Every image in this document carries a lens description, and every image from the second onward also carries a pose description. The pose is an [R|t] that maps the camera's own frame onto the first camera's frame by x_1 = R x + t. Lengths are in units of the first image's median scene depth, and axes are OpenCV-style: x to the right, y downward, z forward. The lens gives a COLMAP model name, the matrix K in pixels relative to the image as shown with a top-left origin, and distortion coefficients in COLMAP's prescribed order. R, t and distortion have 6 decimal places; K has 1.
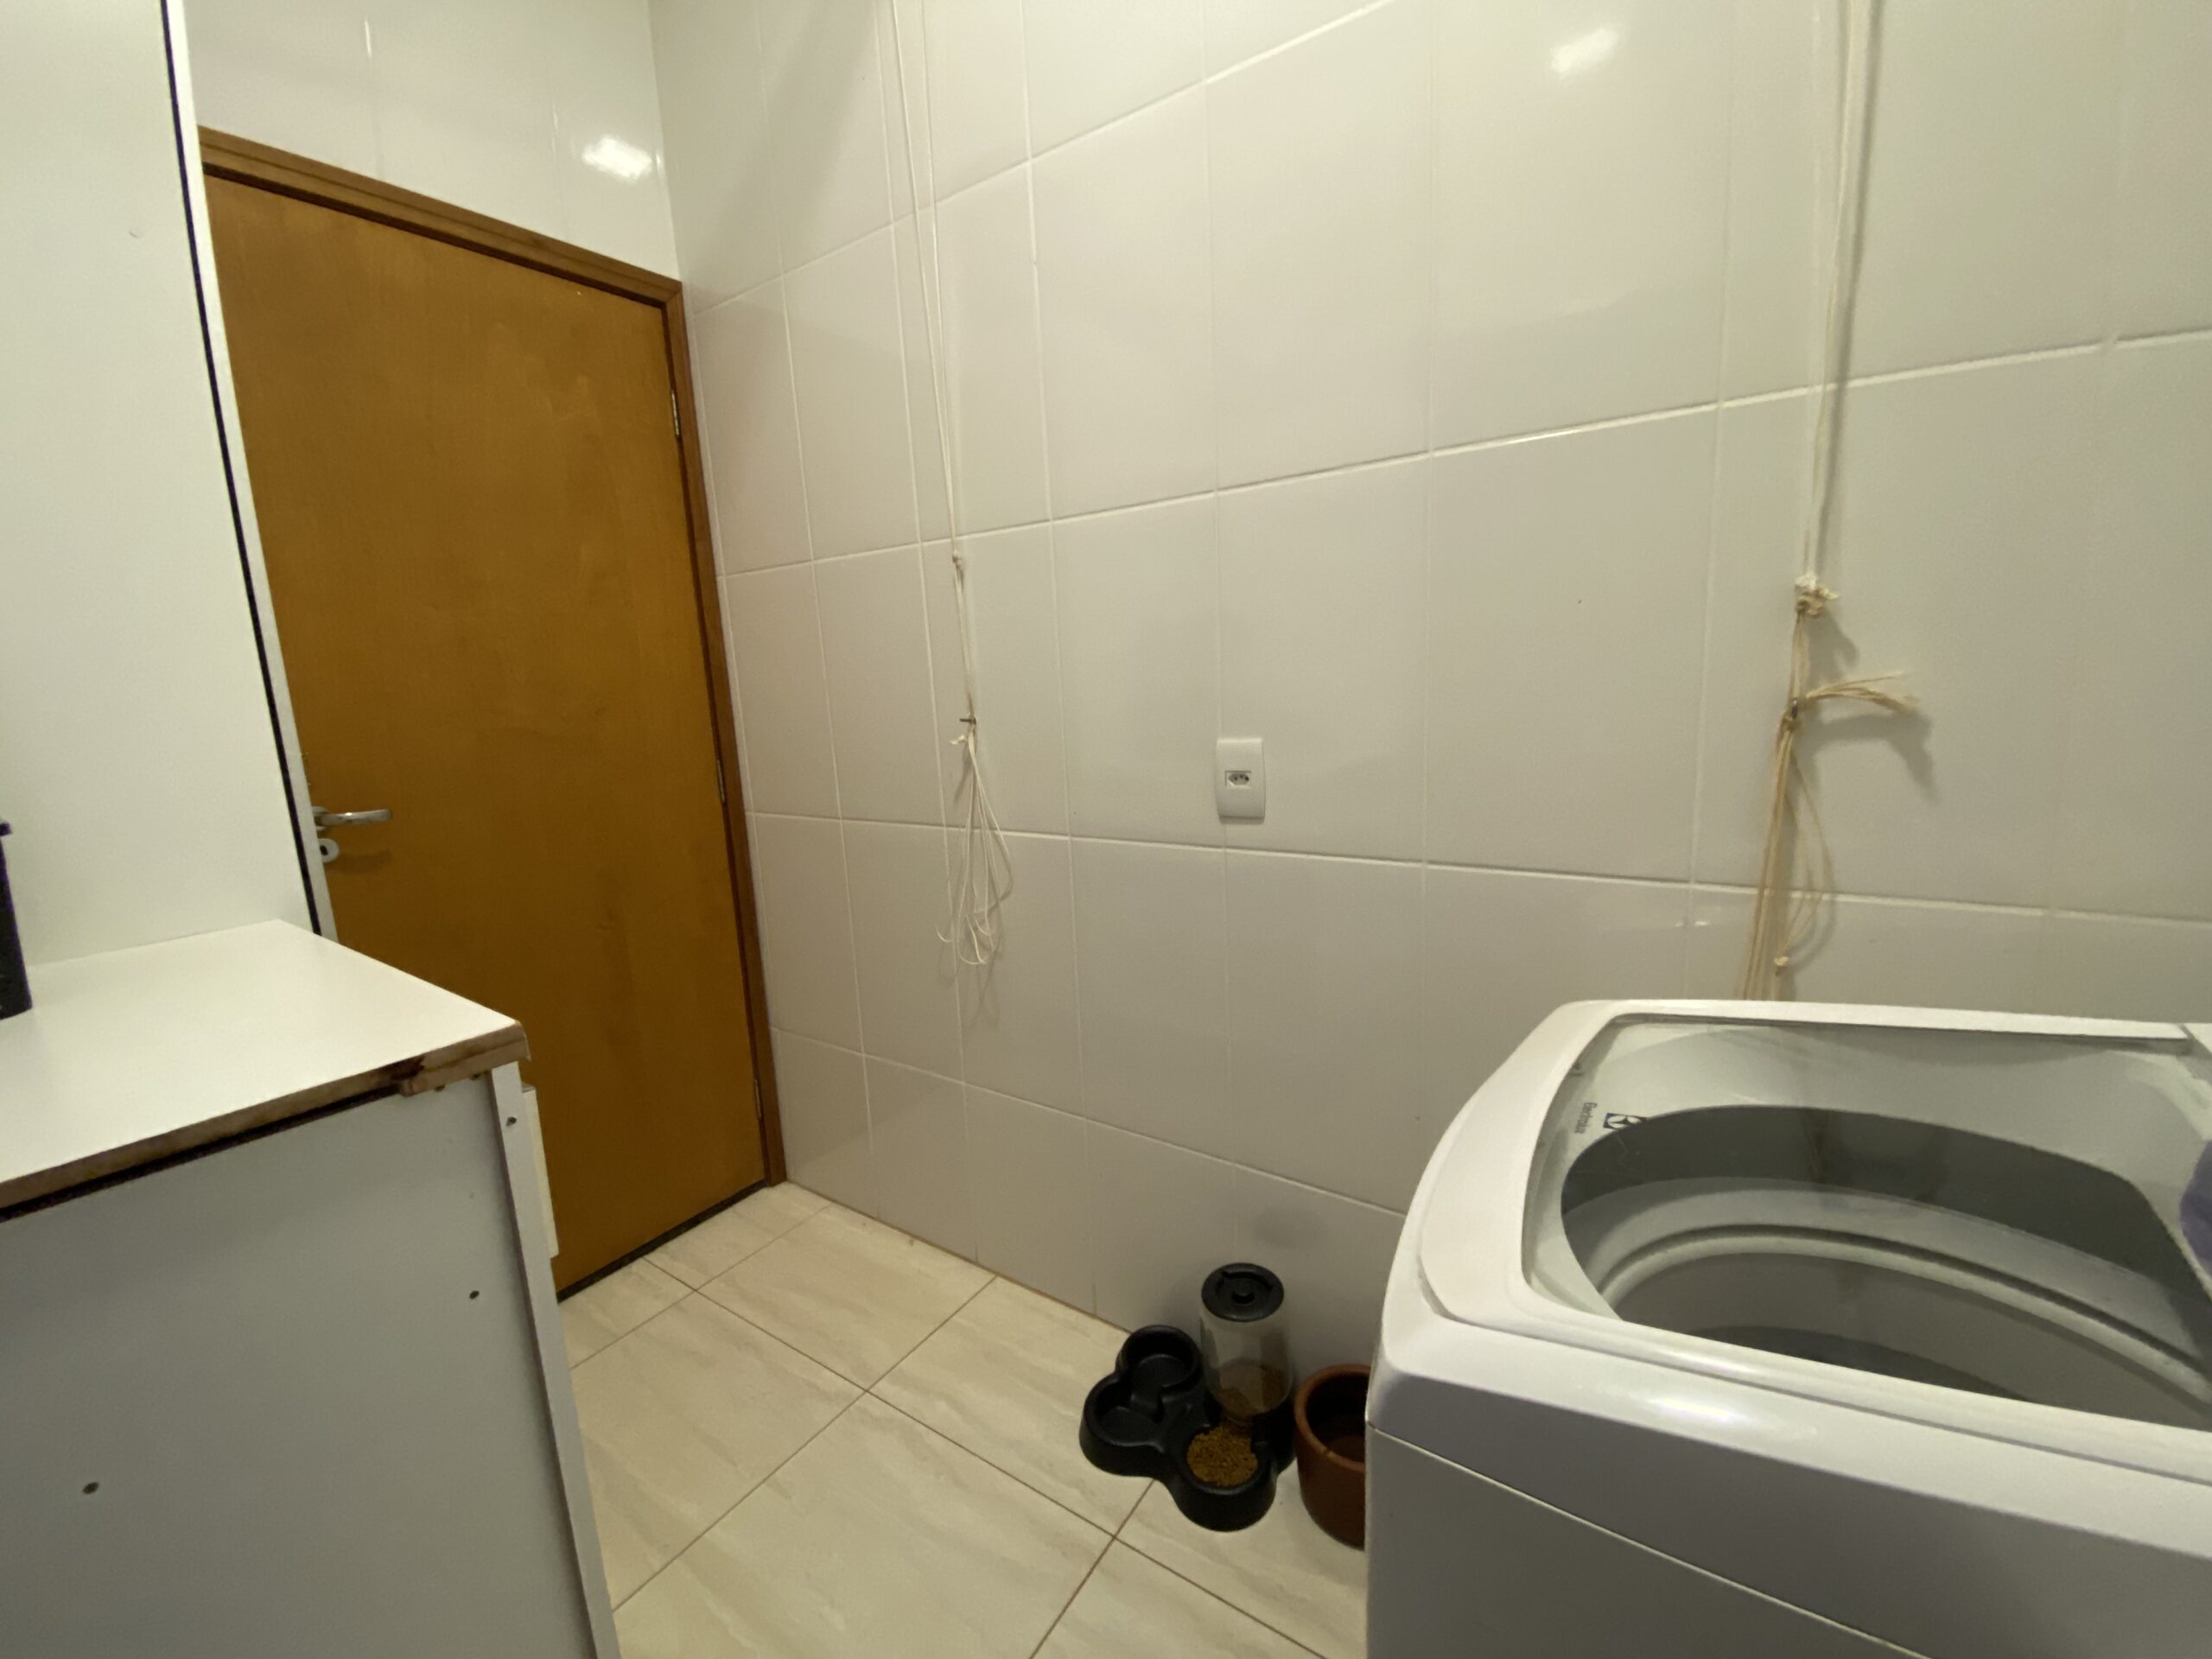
lens RADIAL K [[900.7, 0, 1106.9], [0, 900.7, 828.3], [0, 0, 1]] dist [0.016078, -0.019355]
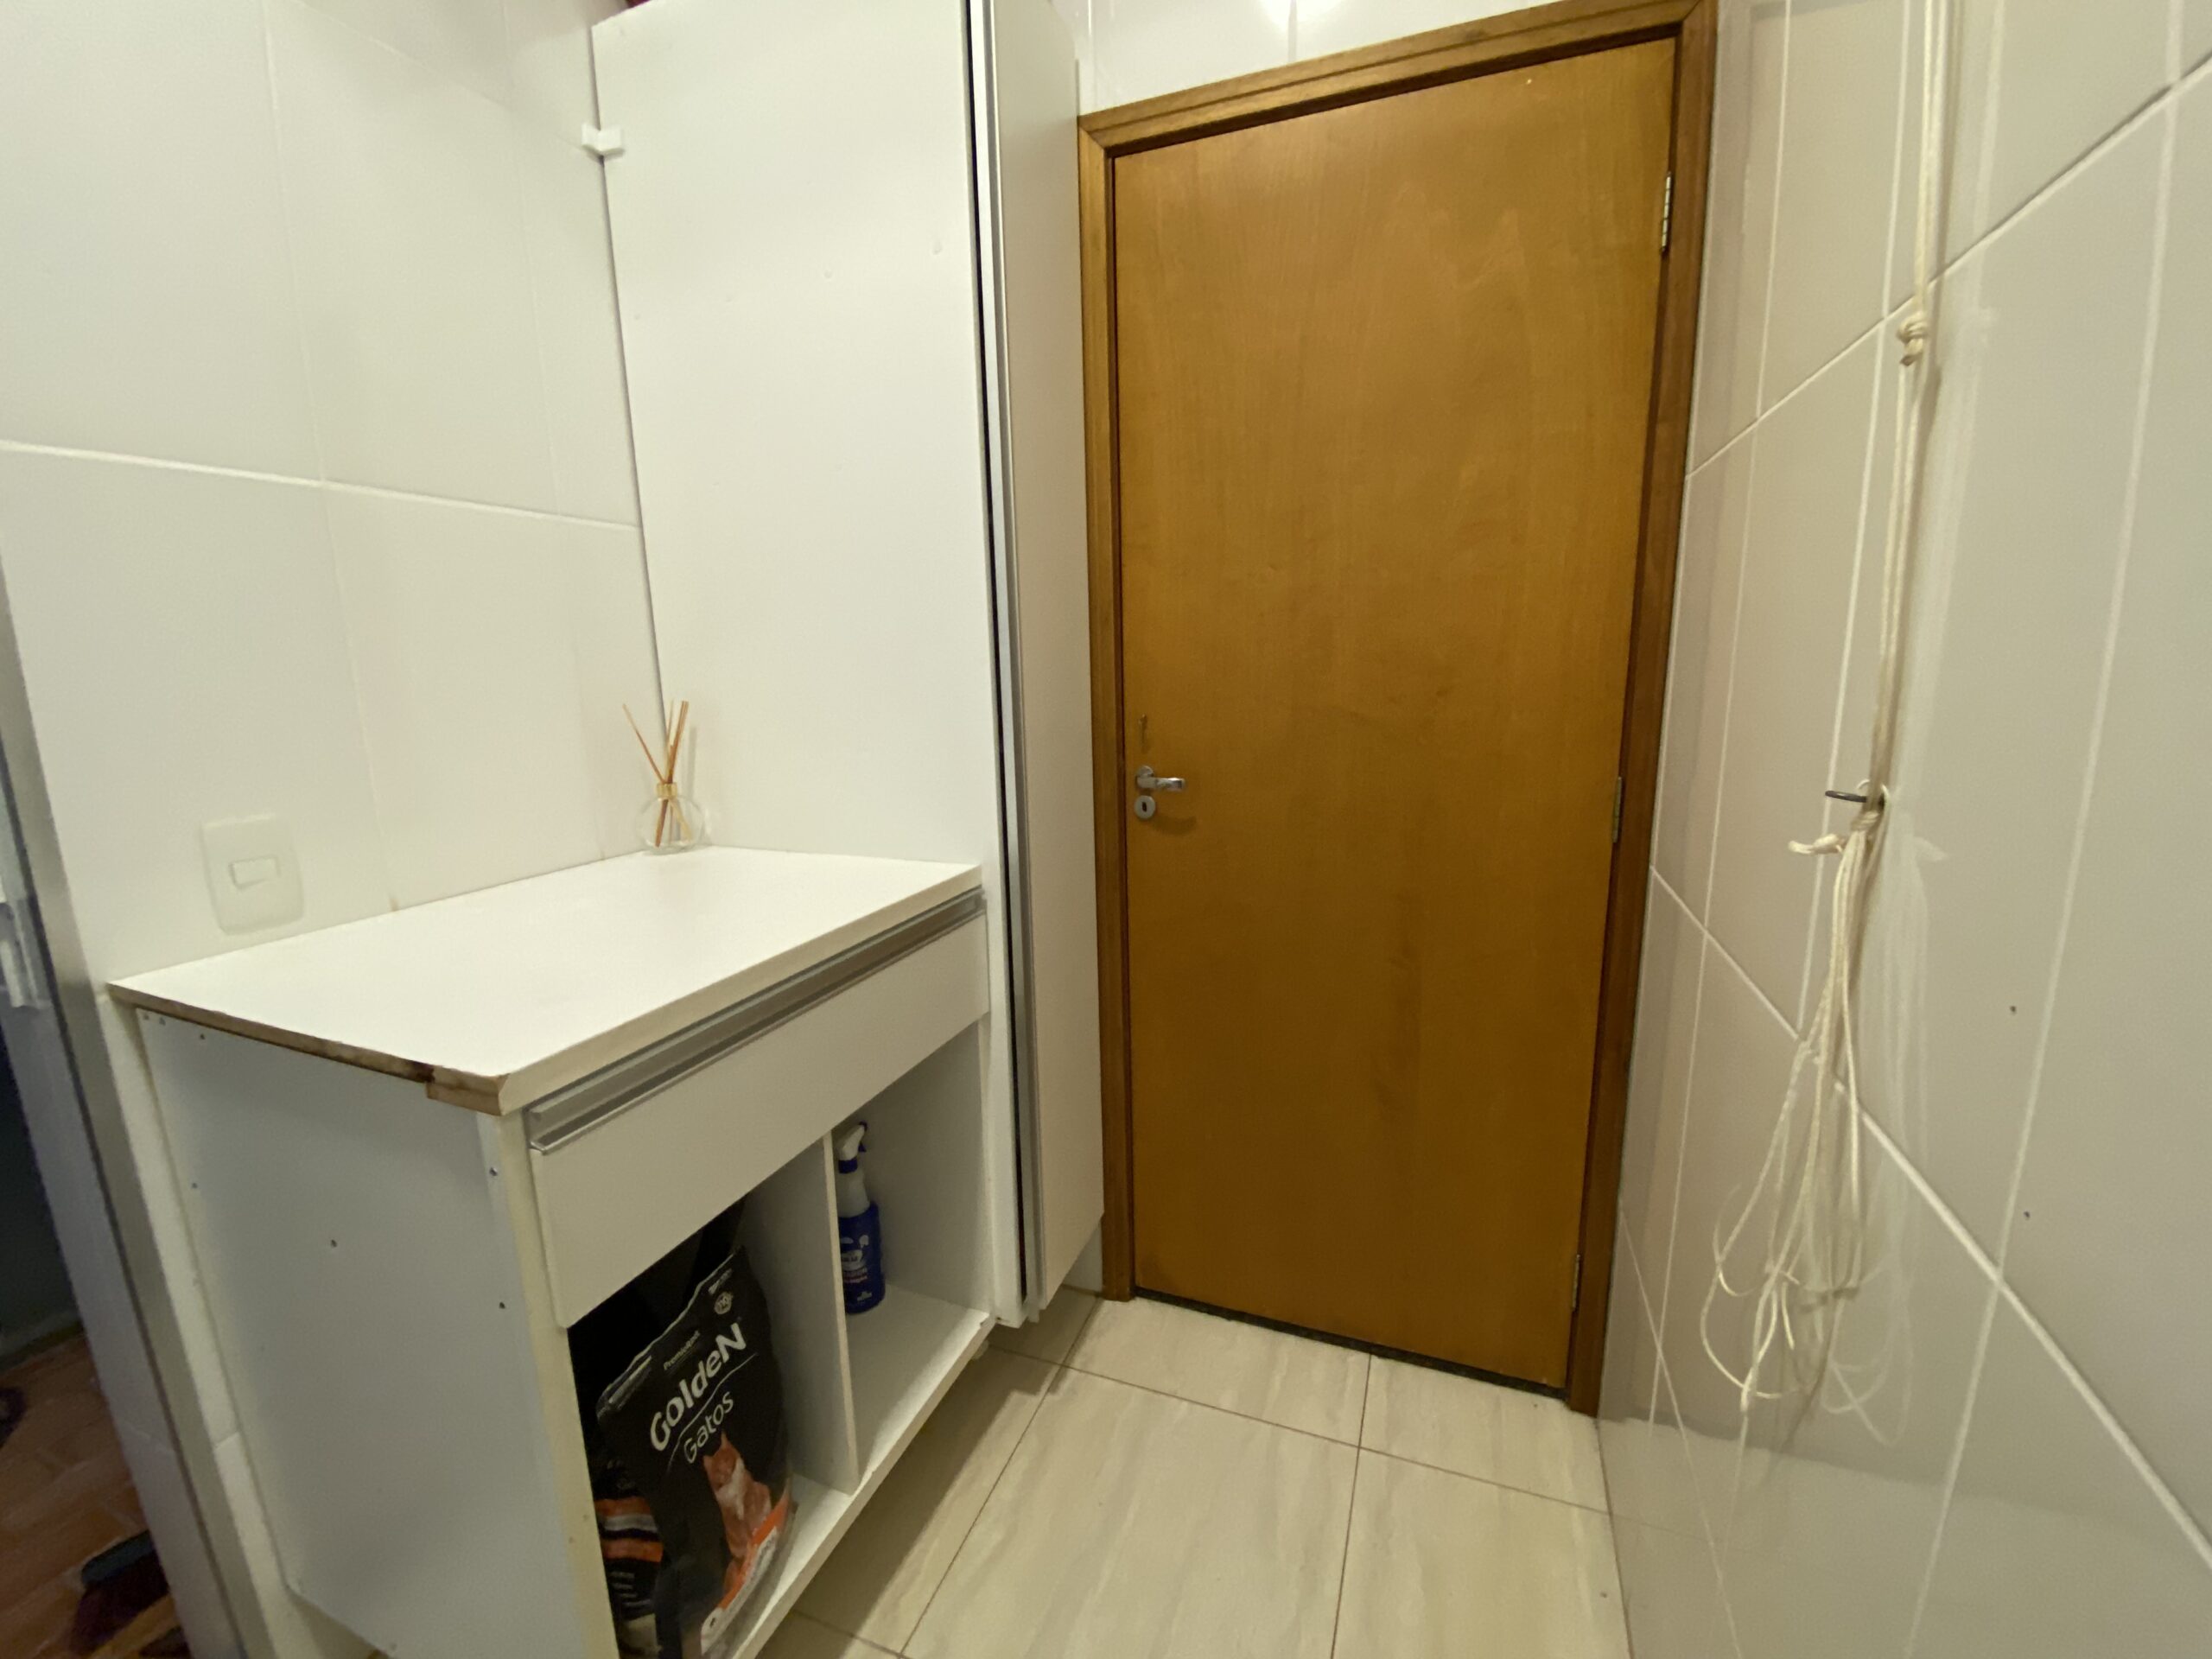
lens RADIAL K [[900.7, 0, 1106.9], [0, 900.7, 828.3], [0, 0, 1]] dist [0.016078, -0.019355]
pose [[0.234506, 0.223612, -0.946047, 0.108676], [-0.159595, 0.968836, 0.189438, -0.116021], [0.958925, 0.106560, 0.262885, 0.553837]]
